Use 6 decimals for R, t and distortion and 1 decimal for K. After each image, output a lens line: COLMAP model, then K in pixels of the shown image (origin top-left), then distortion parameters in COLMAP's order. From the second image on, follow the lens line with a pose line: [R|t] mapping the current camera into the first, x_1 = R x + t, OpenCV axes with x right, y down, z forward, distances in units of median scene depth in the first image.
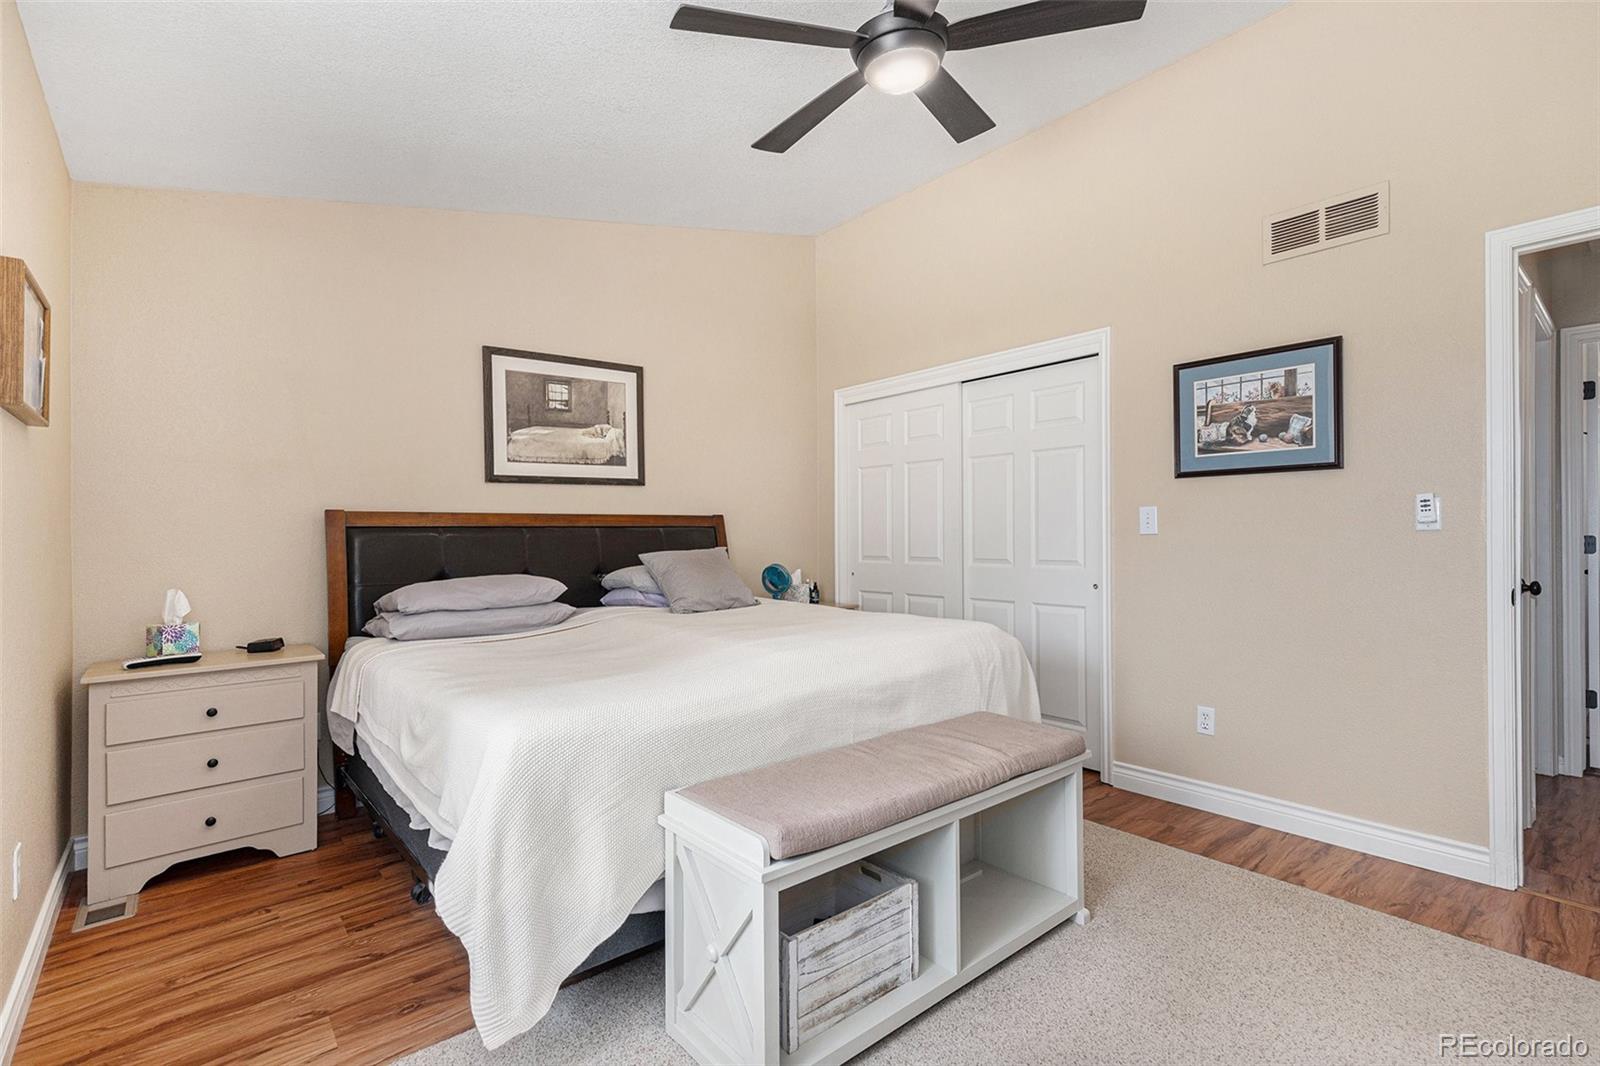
lens RADIAL K [[738.1, 0, 802.9], [0, 738.1, 544.0], [0, 0, 1]] dist [0.005026, -0.001061]
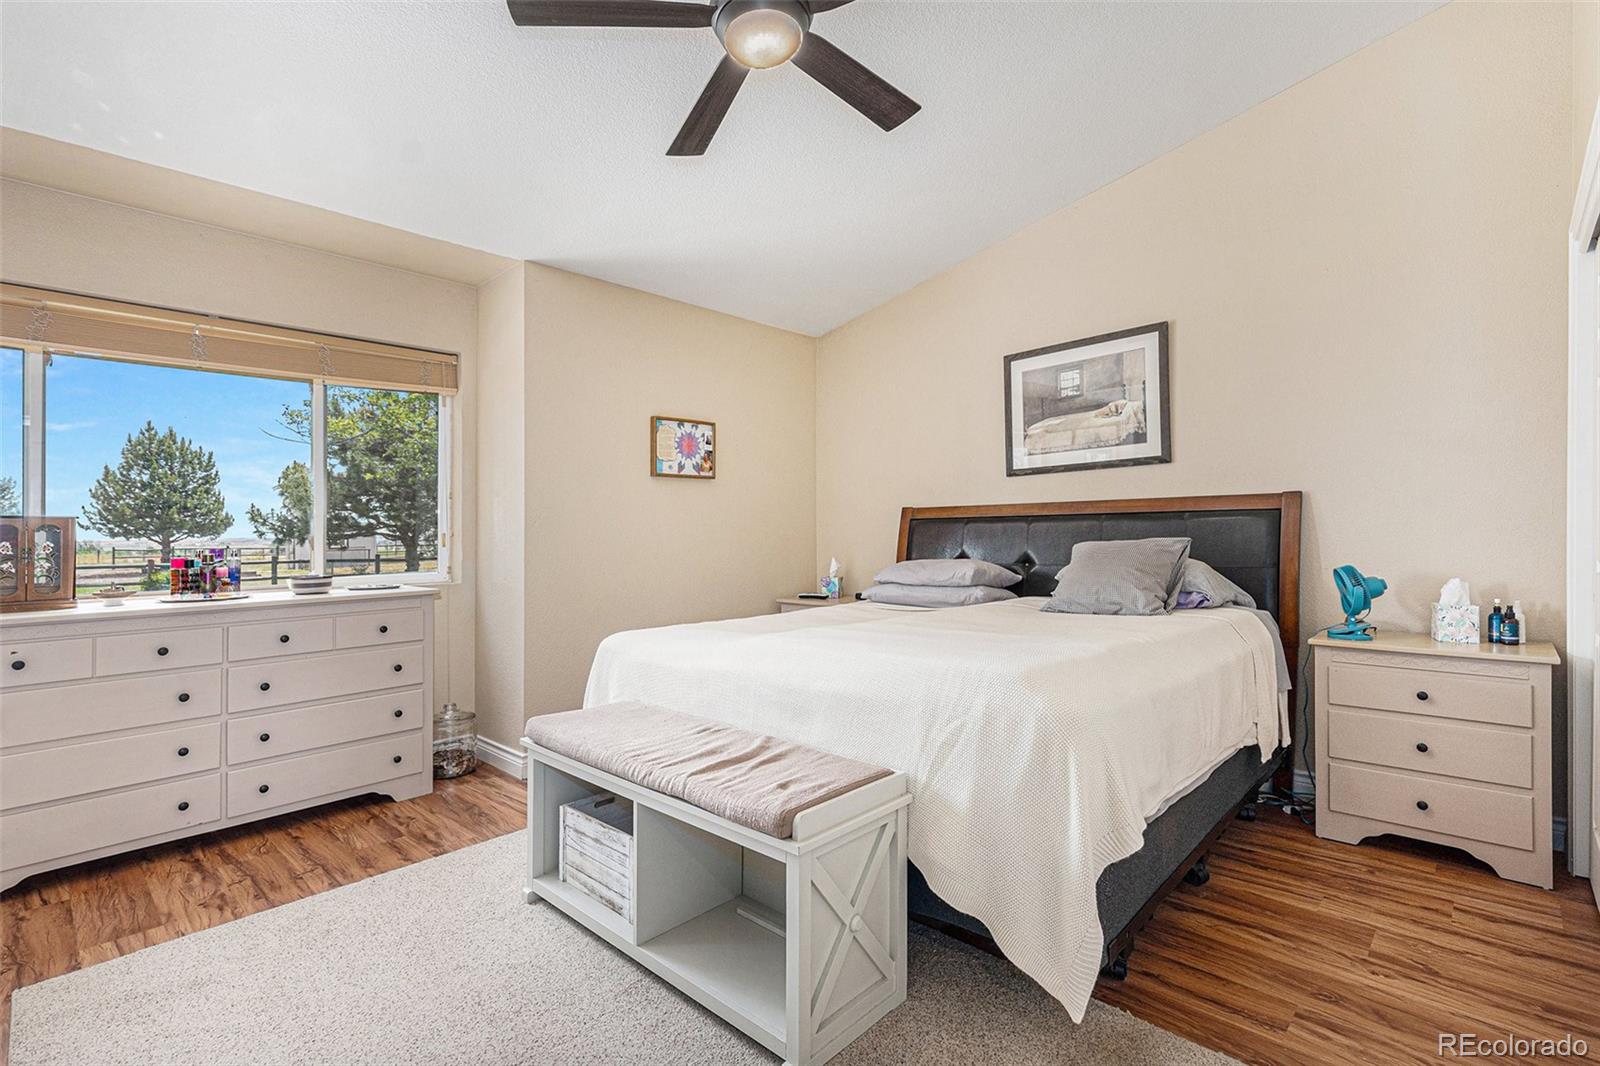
lens RADIAL K [[738.1, 0, 804.4], [0, 738.1, 521.3], [0, 0, 1]] dist [0.005026, -0.001061]
pose [[0.117708, -0.004783, -0.993037, 0.630260], [0.003549, 0.999984, -0.004396, -0.011336], [0.993042, -0.003007, 0.117723, 0.543498]]
